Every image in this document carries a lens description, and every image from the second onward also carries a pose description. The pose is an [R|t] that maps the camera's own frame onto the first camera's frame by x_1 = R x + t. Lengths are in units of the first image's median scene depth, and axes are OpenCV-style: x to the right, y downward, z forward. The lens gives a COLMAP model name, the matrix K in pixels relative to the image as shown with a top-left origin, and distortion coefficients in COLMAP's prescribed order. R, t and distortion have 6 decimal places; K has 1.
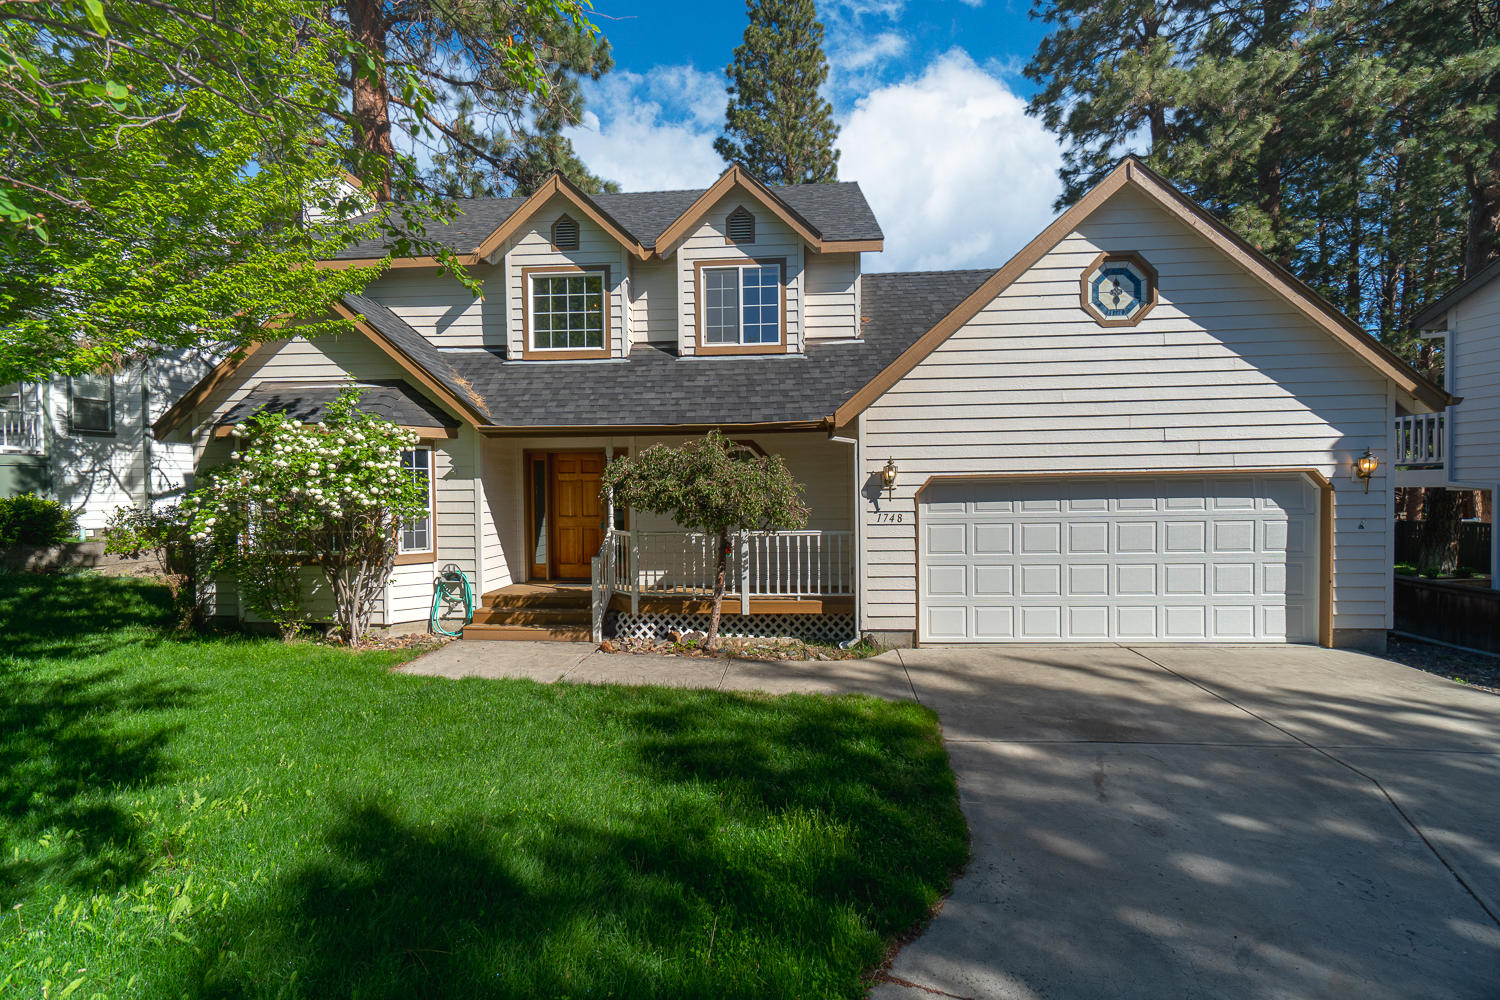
lens RADIAL K [[610.0, 0, 750.1], [0, 610.0, 504.3], [0, 0, 1]] dist [-0.000615, 0.000038]
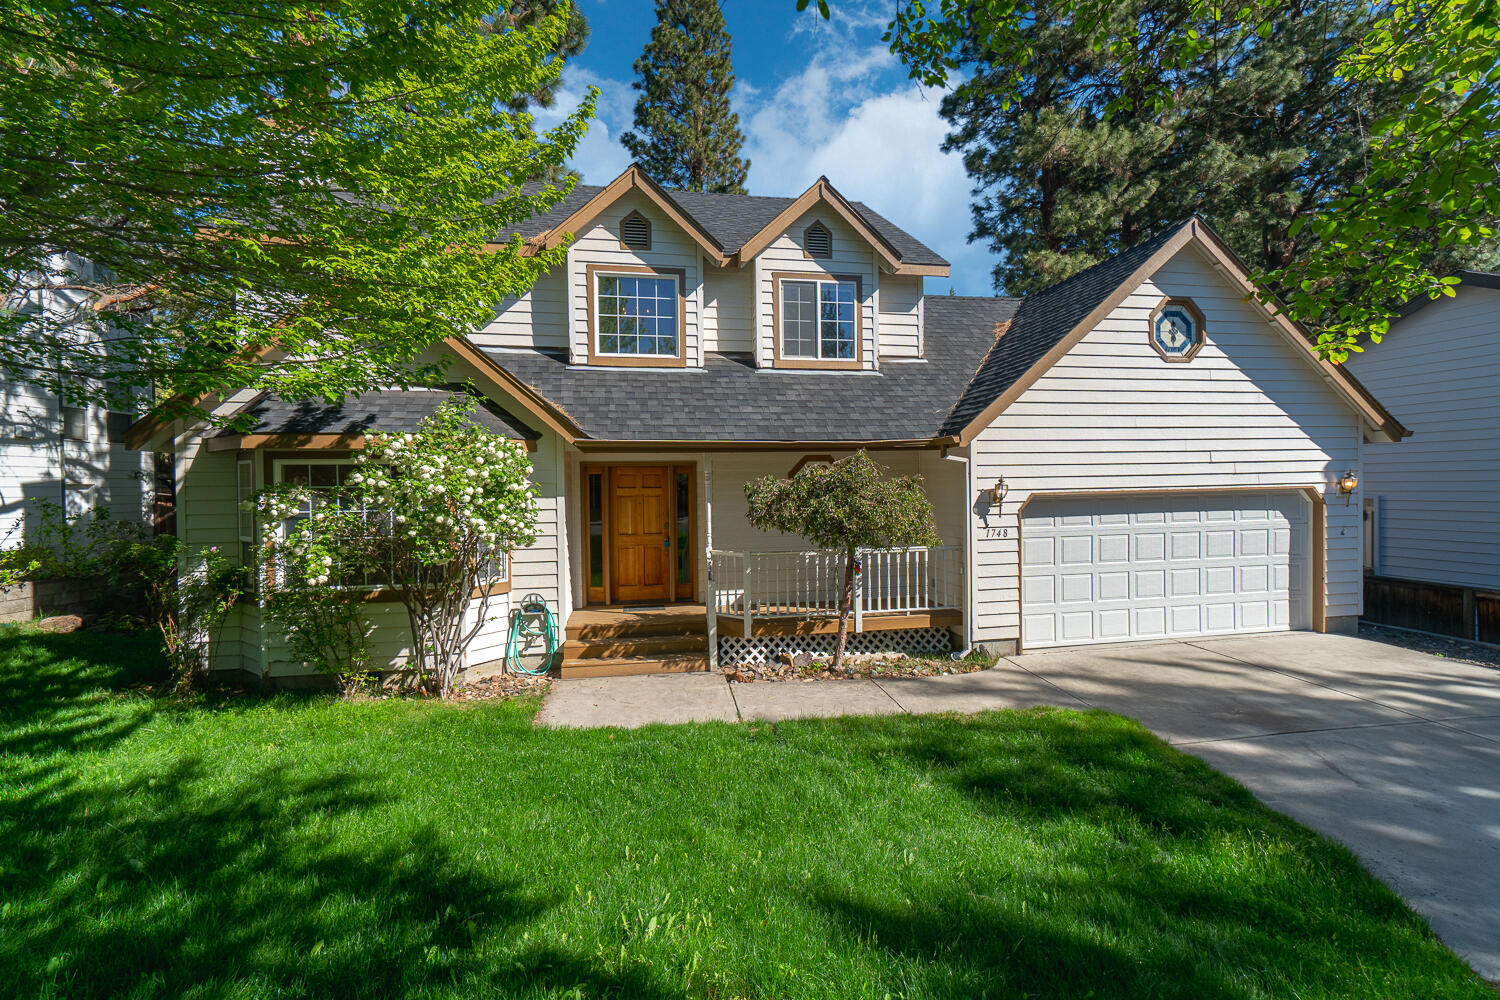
lens RADIAL K [[607.9, 0, 750.0], [0, 607.9, 500.0], [0, 0, 1]] dist [-0.000969, -0.000014]
pose [[0.973098, -0.008329, 0.230241, -0.385162], [0.010013, 0.999931, -0.006146, -0.029589], [-0.230174, 0.008286, 0.973114, 0.067256]]
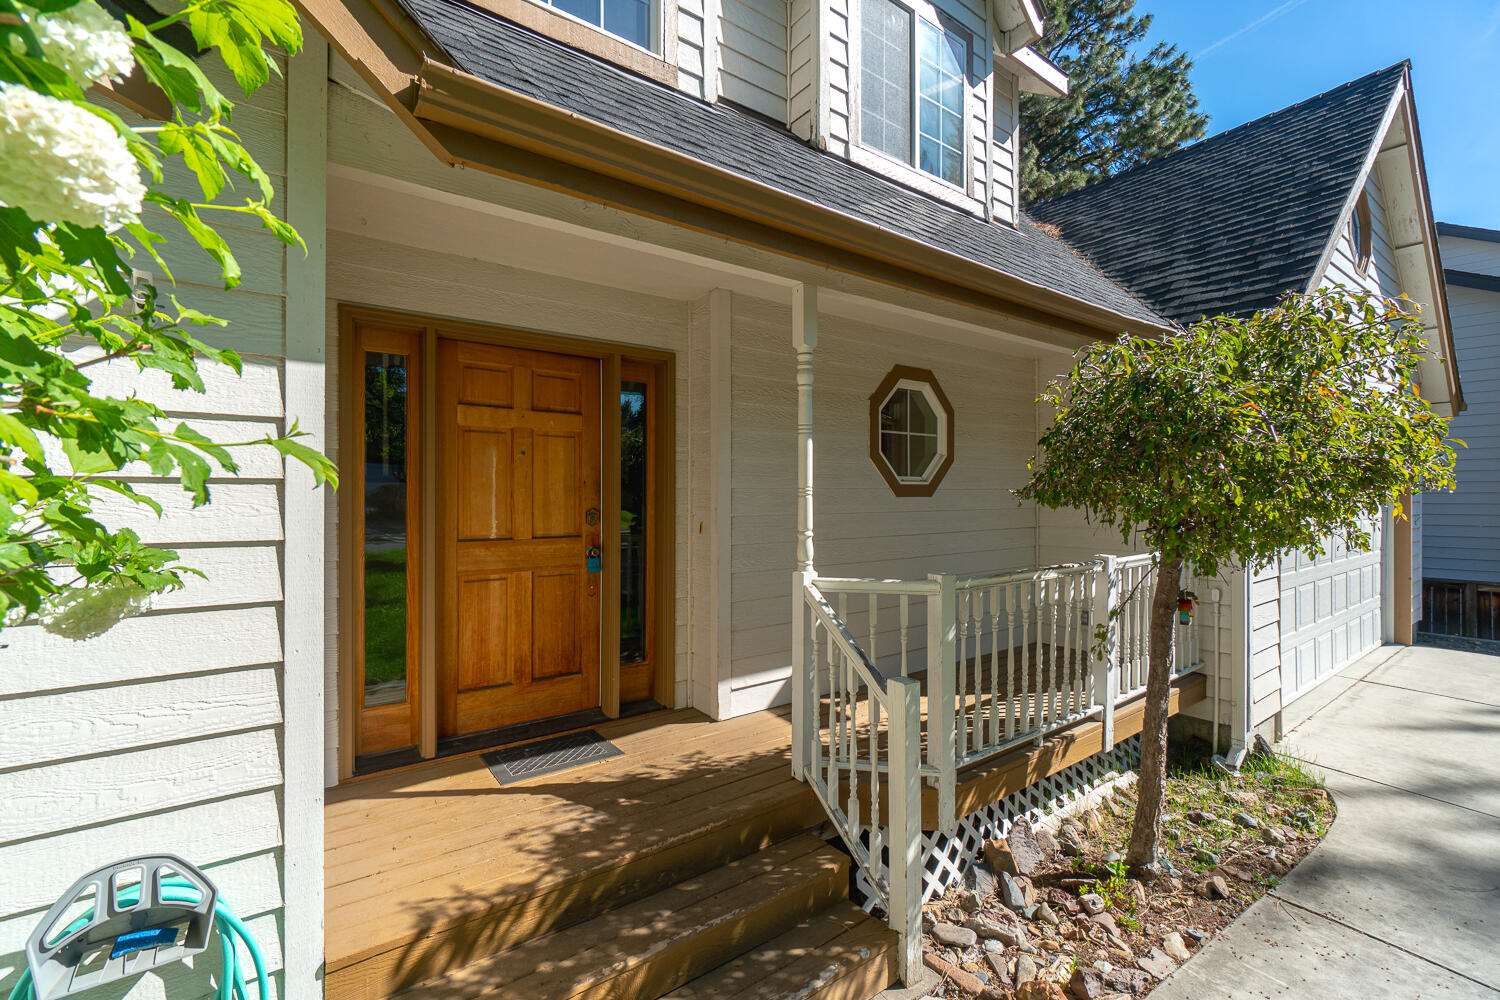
lens RADIAL K [[632.7, 0, 747.1], [0, 632.7, 496.5], [0, 0, 1]] dist [-0.004182, -0.000079]
pose [[0.773818, 0.007363, 0.633366, -0.470220], [0.006337, 0.999792, -0.019365, 0.004427], [-0.633377, 0.018999, 0.773610, 0.763264]]
